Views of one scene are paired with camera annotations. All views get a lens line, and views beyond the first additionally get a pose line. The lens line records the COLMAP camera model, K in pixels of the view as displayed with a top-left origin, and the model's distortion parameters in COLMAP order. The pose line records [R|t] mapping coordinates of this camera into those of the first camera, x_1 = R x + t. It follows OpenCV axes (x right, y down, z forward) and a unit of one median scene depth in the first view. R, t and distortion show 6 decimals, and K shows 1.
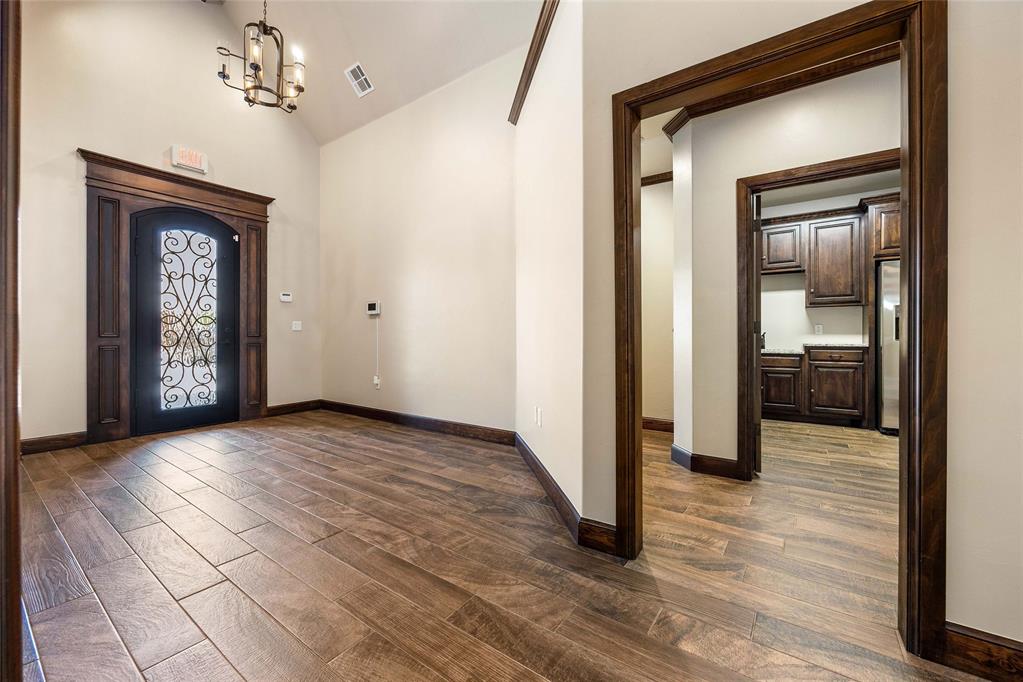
lens RADIAL K [[410.6, 0, 505.8], [0, 410.6, 333.5], [0, 0, 1]] dist [0.000973, 0.000189]
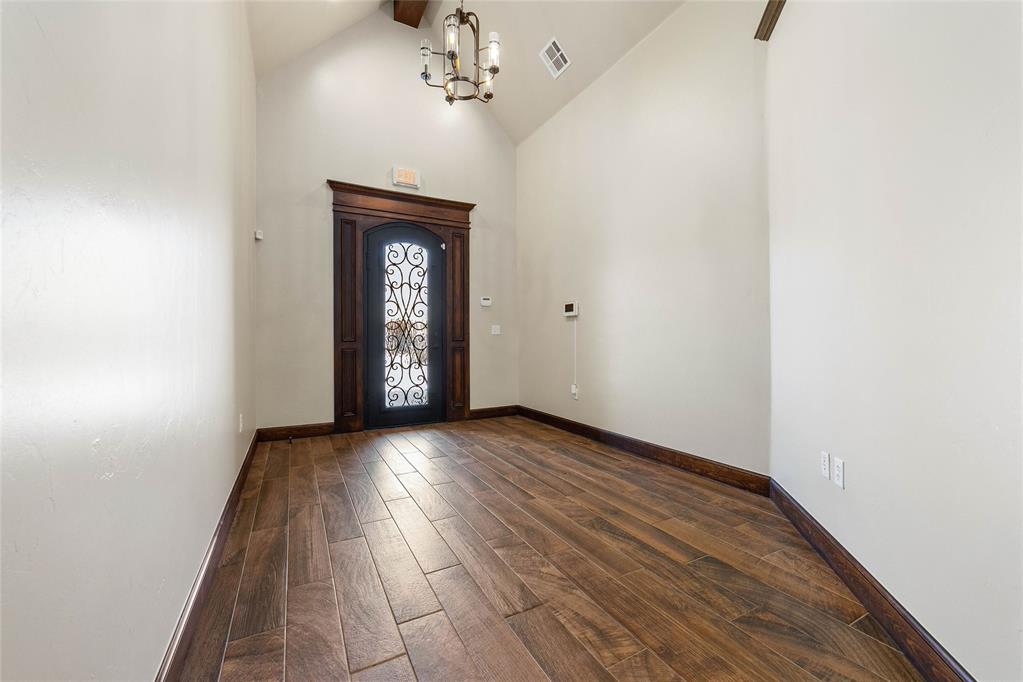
lens RADIAL K [[410.6, 0, 505.8], [0, 410.6, 333.5], [0, 0, 1]] dist [0.000973, 0.000189]
pose [[0.897999, -0.007429, -0.439934, -0.071816], [0.003435, 0.999945, -0.009875, -0.000280], [0.439983, 0.007356, 0.897976, 0.170959]]
